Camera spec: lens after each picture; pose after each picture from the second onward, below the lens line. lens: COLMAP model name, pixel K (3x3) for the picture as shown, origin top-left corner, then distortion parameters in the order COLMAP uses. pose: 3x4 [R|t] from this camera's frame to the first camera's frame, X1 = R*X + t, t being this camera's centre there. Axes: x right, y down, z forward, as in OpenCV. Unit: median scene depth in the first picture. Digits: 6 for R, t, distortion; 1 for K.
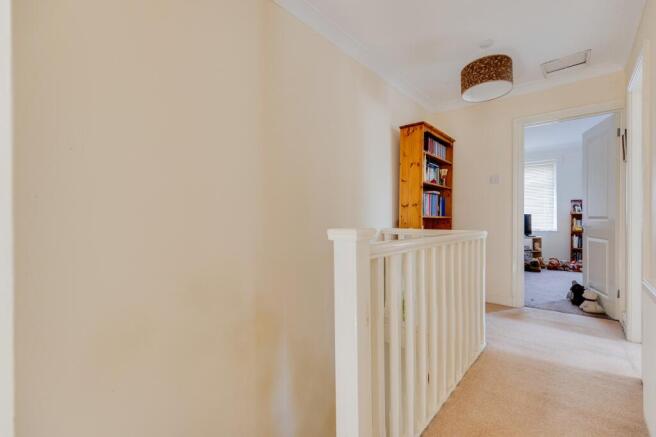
lens RADIAL K [[290.3, 0, 326.5], [0, 290.3, 220.1], [0, 0, 1]] dist [-0.003960, -0.000774]
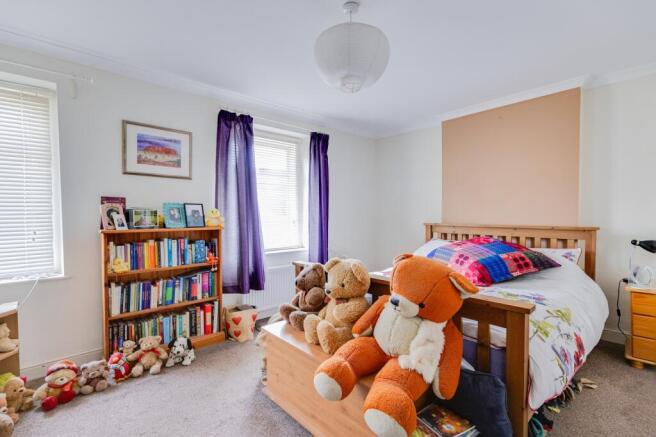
lens RADIAL K [[290.3, 0, 326.5], [0, 290.3, 220.1], [0, 0, 1]] dist [-0.003960, -0.000774]
pose [[0.131442, -0.011746, 0.991254, 0.494283], [0.034550, 0.999377, 0.007261, -0.030192], [-0.990722, 0.033294, 0.131766, 0.645642]]
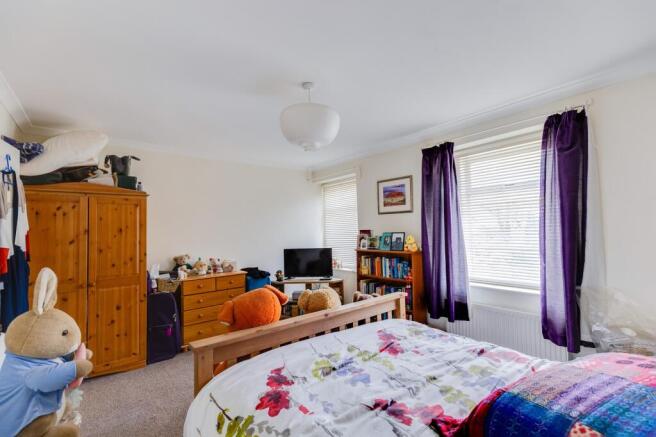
lens RADIAL K [[290.3, 0, 326.5], [0, 290.3, 220.1], [0, 0, 1]] dist [-0.003960, -0.000774]
pose [[0.984823, -0.024254, -0.171859, 0.895164], [0.013334, 0.997834, -0.064415, -0.049781], [0.173049, 0.061146, 0.983013, 0.278167]]
